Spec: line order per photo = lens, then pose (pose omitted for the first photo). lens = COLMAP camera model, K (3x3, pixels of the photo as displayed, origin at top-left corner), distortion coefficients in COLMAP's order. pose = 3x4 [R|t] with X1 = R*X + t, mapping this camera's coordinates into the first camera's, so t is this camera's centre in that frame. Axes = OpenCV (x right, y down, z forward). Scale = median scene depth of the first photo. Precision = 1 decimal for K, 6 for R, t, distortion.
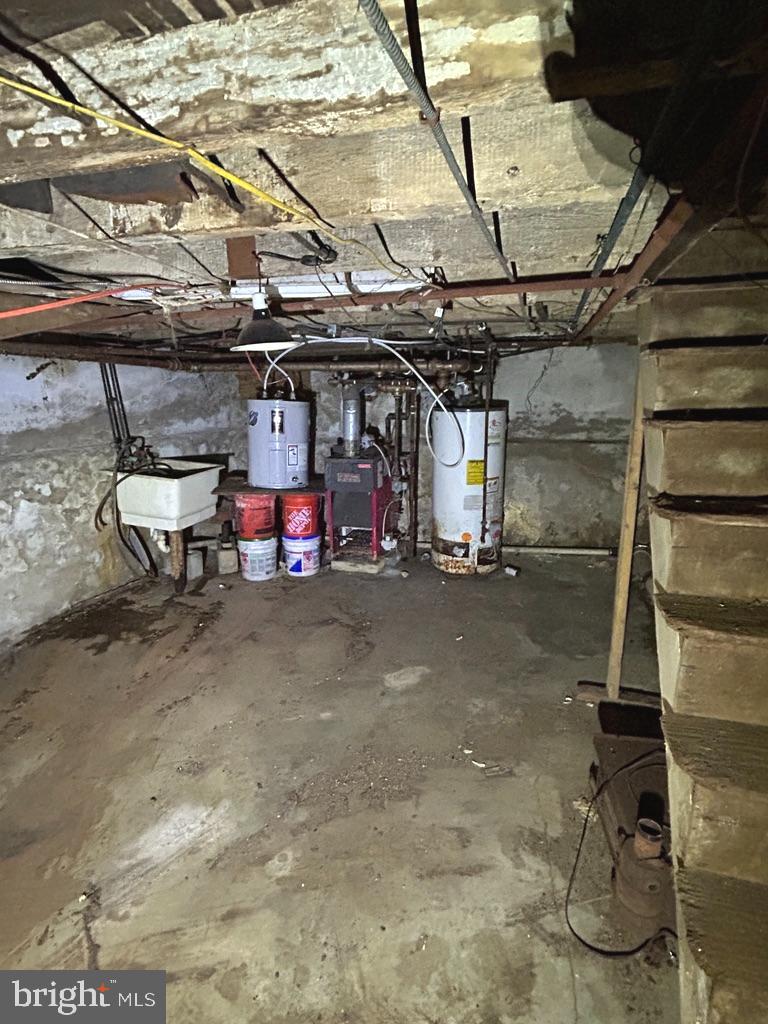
lens RADIAL K [[523.2, 0, 381.2], [0, 523.2, 511.4], [0, 0, 1]] dist [-0.006264, 0.003510]
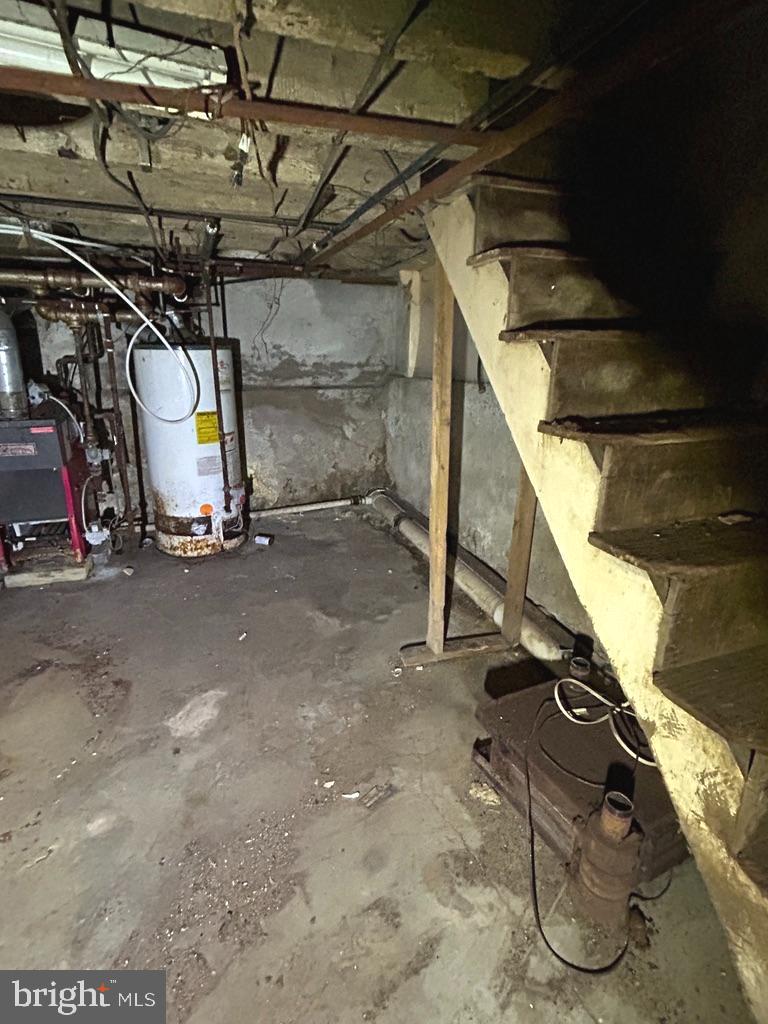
lens RADIAL K [[523.2, 0, 385.0], [0, 523.2, 510.4], [0, 0, 1]] dist [-0.006264, 0.003510]
pose [[0.805971, -0.159136, 0.570163, -0.074287], [0.117818, 0.987041, 0.108943, -0.004703], [-0.580111, -0.020630, 0.814276, 0.180769]]
